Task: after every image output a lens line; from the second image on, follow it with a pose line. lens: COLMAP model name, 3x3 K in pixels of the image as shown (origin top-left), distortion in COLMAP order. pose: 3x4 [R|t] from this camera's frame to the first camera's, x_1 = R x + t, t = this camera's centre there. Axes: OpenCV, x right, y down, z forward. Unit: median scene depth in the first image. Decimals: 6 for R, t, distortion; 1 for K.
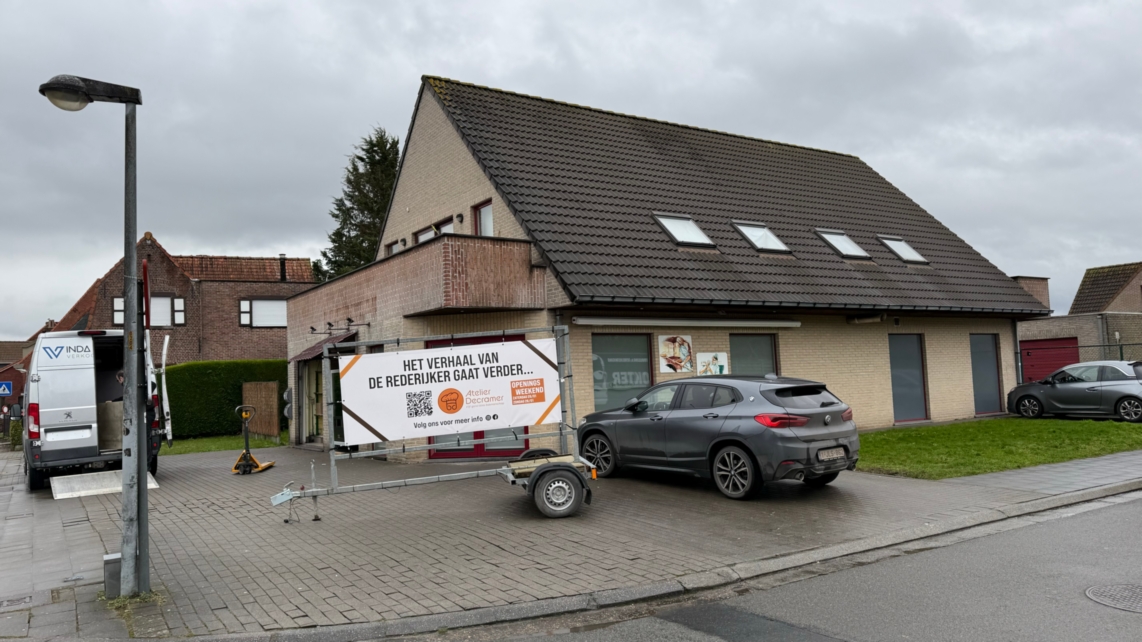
lens RADIAL K [[792.2, 0, 573.1], [0, 792.2, 323.2], [0, 0, 1]] dist [0.137049, -0.226138]
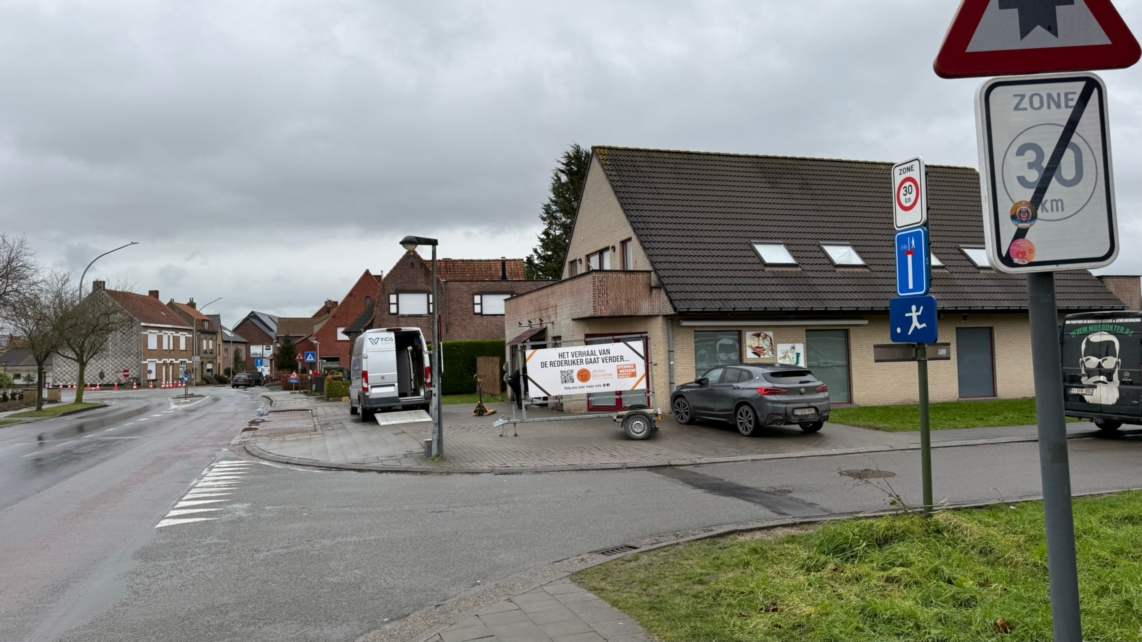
lens RADIAL K [[792.2, 0, 573.1], [0, 792.2, 323.2], [0, 0, 1]] dist [0.137049, -0.226138]
pose [[0.965211, 0.003725, -0.261445, 0.195089], [0.005846, 0.999341, 0.035822, -0.056986], [0.261406, -0.036104, 0.964553, -0.494709]]
